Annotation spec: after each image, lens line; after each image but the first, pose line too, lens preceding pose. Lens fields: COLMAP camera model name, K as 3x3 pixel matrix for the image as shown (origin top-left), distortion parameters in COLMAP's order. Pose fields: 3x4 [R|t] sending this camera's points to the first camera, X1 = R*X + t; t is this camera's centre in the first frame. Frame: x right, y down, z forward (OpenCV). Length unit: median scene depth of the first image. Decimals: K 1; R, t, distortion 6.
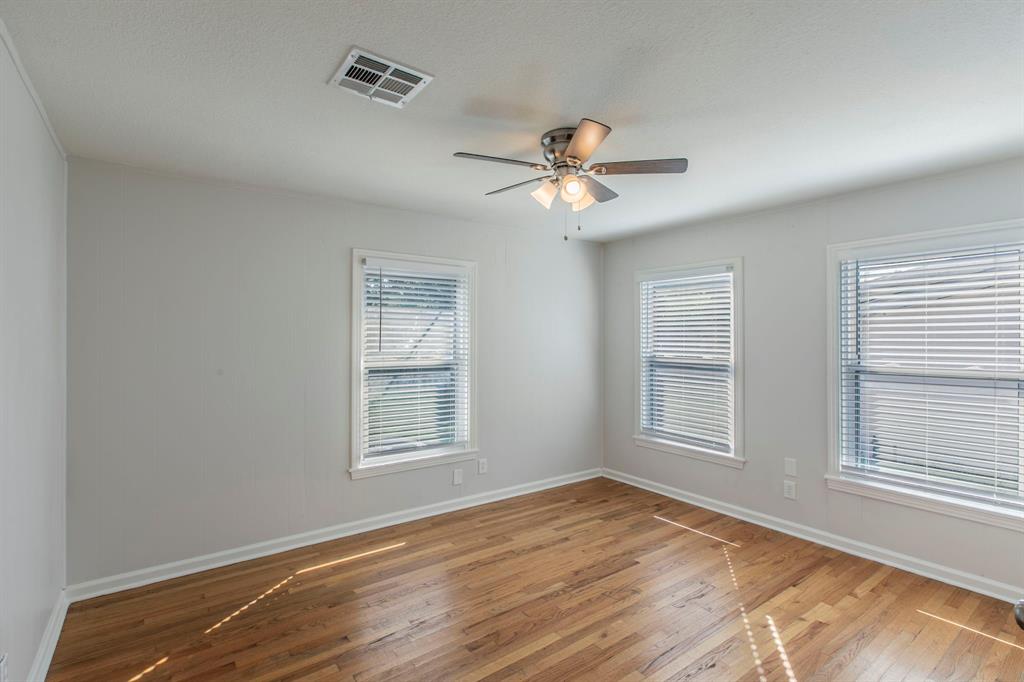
lens RADIAL K [[478.4, 0, 513.2], [0, 478.4, 336.0], [0, 0, 1]] dist [-0.010430, -0.001277]
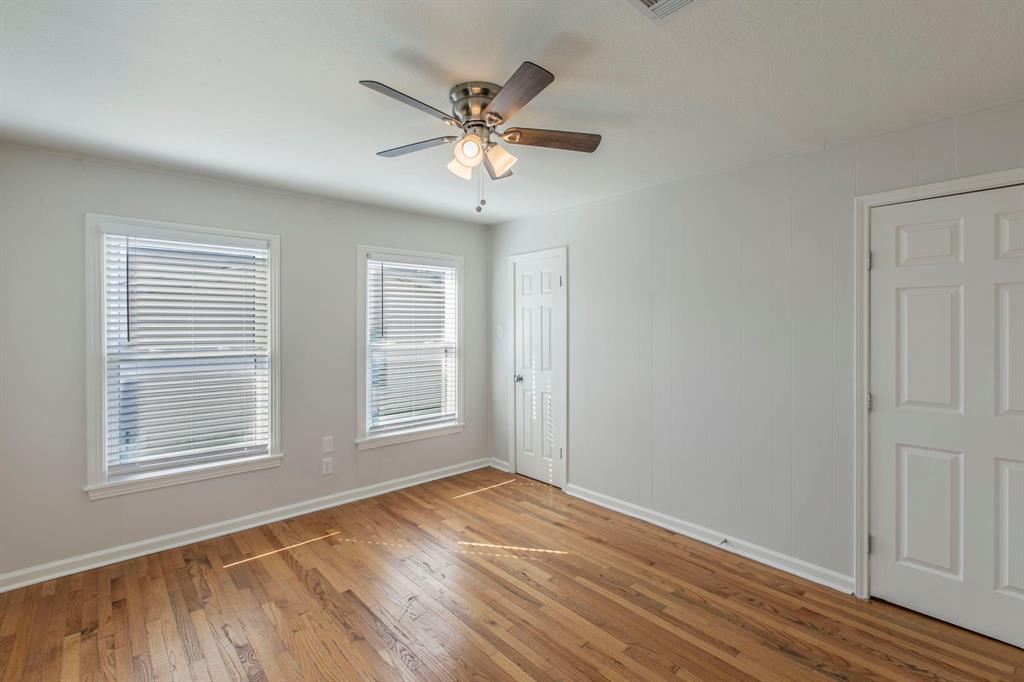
lens RADIAL K [[478.4, 0, 520.5], [0, 478.4, 333.4], [0, 0, 1]] dist [-0.010430, -0.001277]
pose [[-0.102748, -0.025304, 0.994386, -0.538537], [0.000598, 0.999675, 0.025500, -0.001518], [-0.994707, 0.003215, -0.102699, 0.706682]]
